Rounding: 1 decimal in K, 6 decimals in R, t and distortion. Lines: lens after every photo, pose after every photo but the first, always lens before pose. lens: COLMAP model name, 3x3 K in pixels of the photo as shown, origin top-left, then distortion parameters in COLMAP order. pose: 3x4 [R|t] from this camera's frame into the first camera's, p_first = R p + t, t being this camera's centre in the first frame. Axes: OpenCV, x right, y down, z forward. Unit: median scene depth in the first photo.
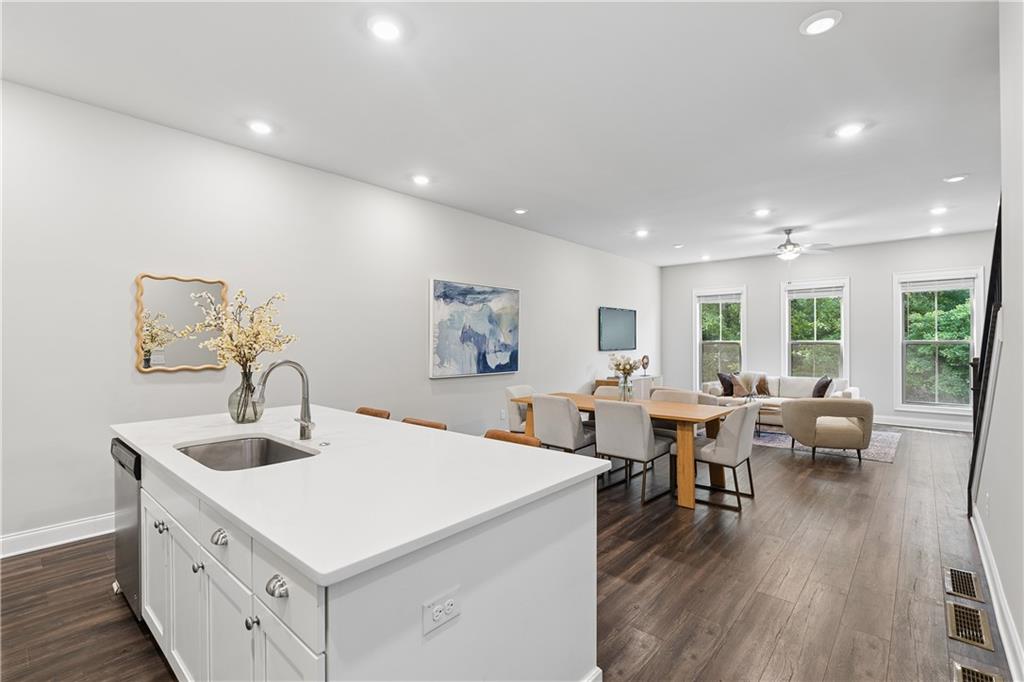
lens RADIAL K [[463.6, 0, 511.1], [0, 463.6, 334.4], [0, 0, 1]] dist [-0.002743, -0.000308]
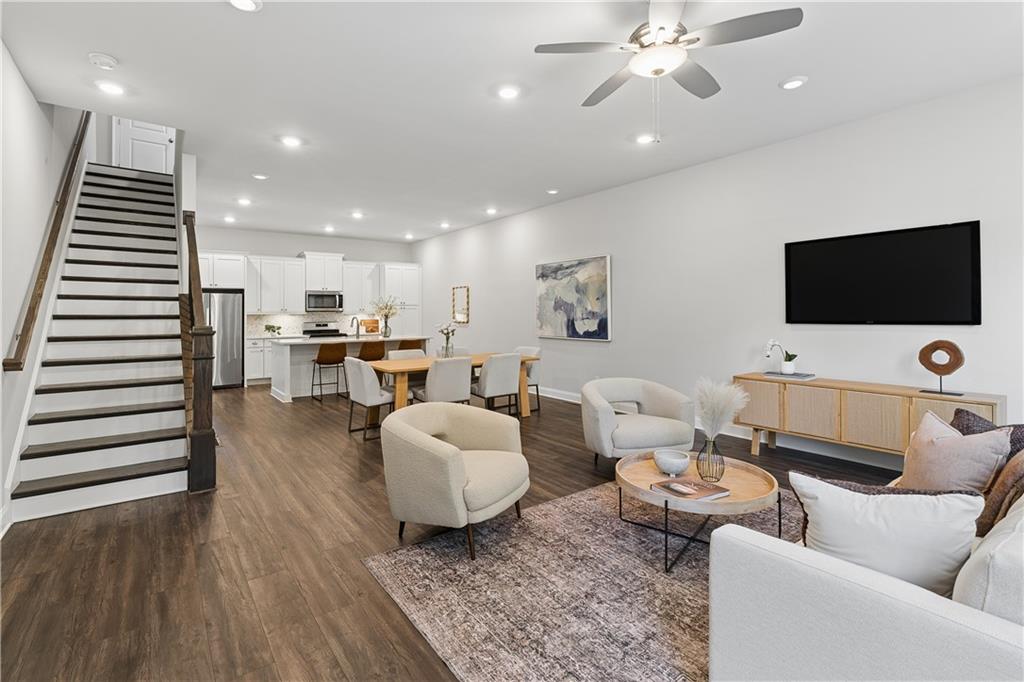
lens RADIAL K [[474.5, 0, 509.5], [0, 474.5, 309.3], [0, 0, 1]] dist [-0.002881, -0.000188]
pose [[-0.201648, -0.005515, -0.979442, 0.989111], [0.023523, 0.999668, -0.010472, 0.020592], [0.979176, -0.025151, -0.201452, 0.969847]]
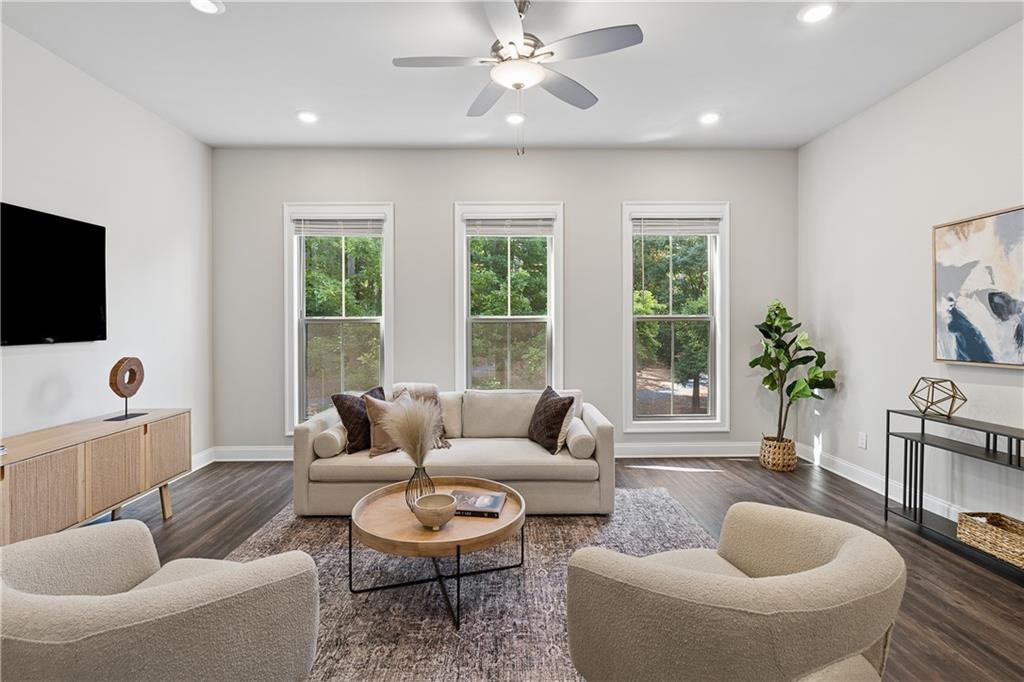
lens RADIAL K [[470.9, 0, 506.2], [0, 470.9, 329.3], [0, 0, 1]] dist [-0.002087, -0.000239]
pose [[0.737181, -0.011651, 0.675595, 0.348048], [-0.008365, 0.999617, 0.026367, 0.017300], [-0.675643, -0.025089, 0.736802, 0.740687]]
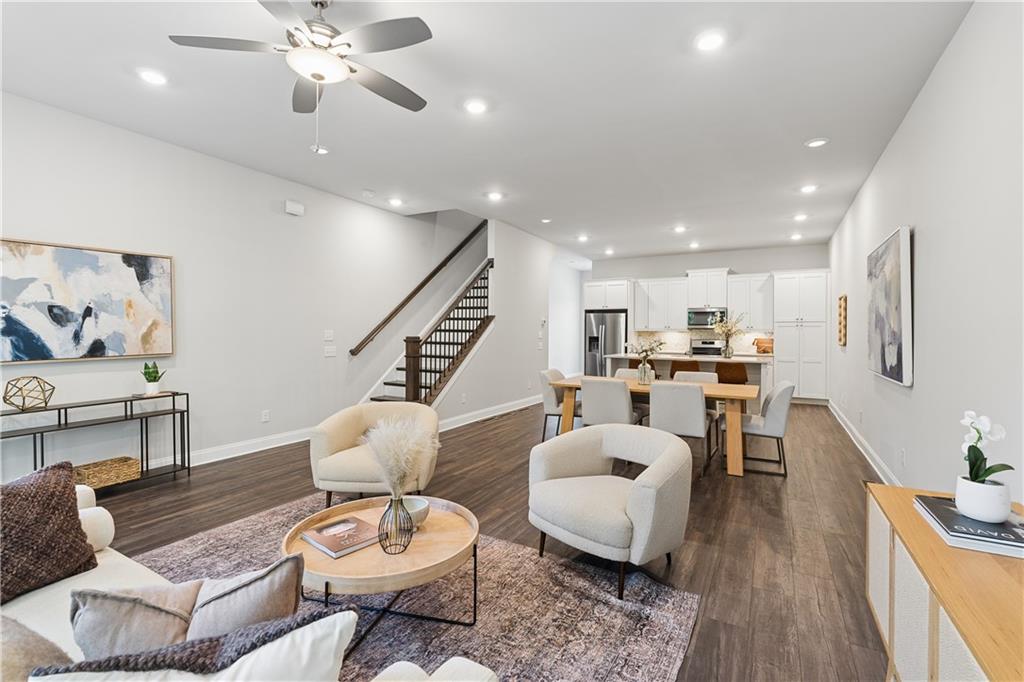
lens RADIAL K [[463.6, 0, 511.1], [0, 463.6, 334.4], [0, 0, 1]] dist [-0.002743, -0.000308]
pose [[-0.978006, -0.004704, -0.208524, 0.535490], [-0.003188, 0.999966, -0.007603, 0.028029], [0.208553, -0.006771, -0.977988, 1.373722]]
